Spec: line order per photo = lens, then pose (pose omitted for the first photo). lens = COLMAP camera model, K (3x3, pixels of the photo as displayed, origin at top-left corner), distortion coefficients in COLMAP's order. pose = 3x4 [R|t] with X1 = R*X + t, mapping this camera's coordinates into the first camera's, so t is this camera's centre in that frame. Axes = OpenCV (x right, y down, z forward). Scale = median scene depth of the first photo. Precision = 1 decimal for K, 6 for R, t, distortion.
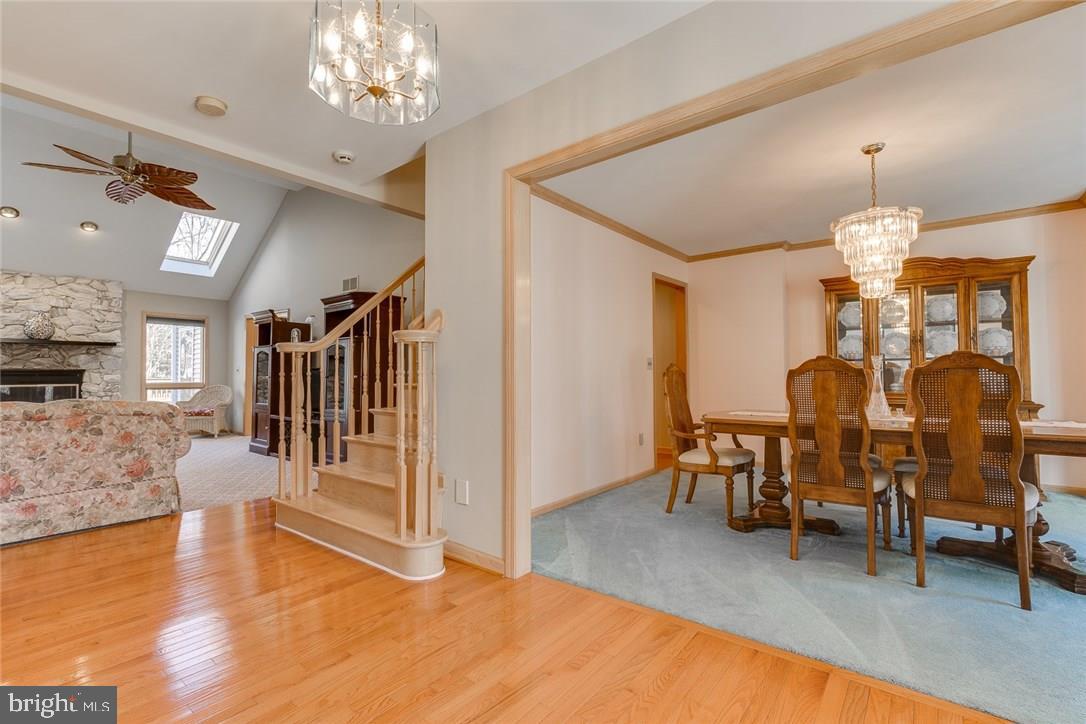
lens RADIAL K [[499.3, 0, 542.7], [0, 499.3, 361.9], [0, 0, 1]] dist [-0.000167, -0.000360]
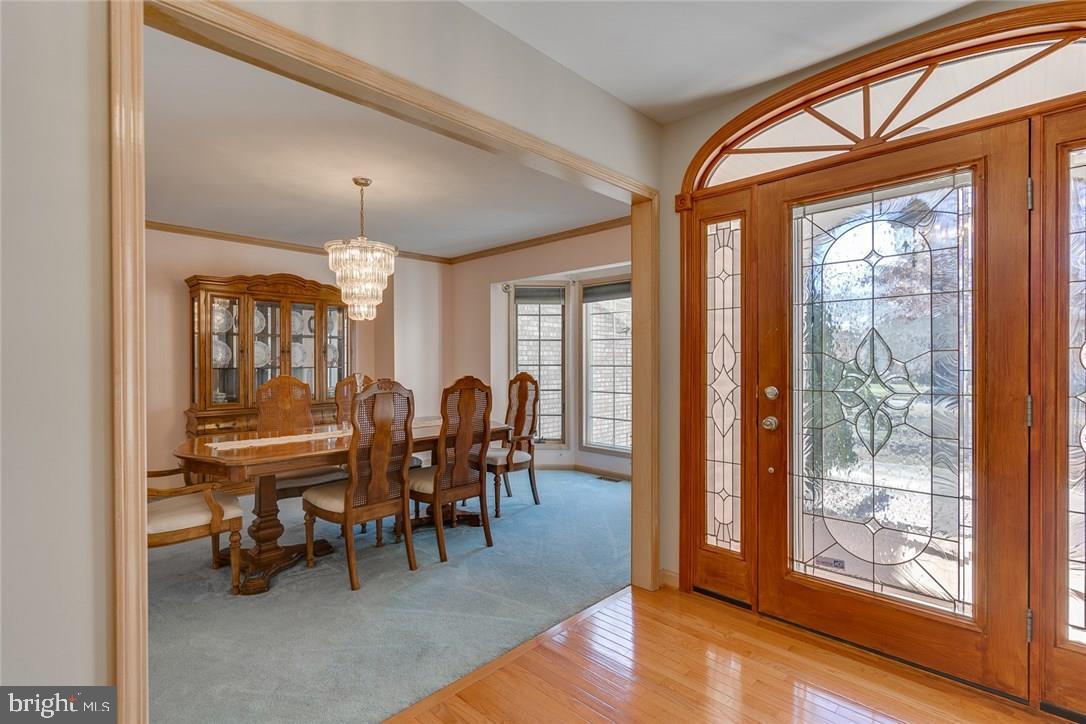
lens RADIAL K [[499.3, 0, 545.0], [0, 499.3, 366.8], [0, 0, 1]] dist [-0.000167, -0.000360]
pose [[0.108853, -0.000865, 0.994058, -0.456066], [-0.027673, 0.999609, 0.003900, -0.053039], [-0.993673, -0.027933, 0.108786, 0.594673]]
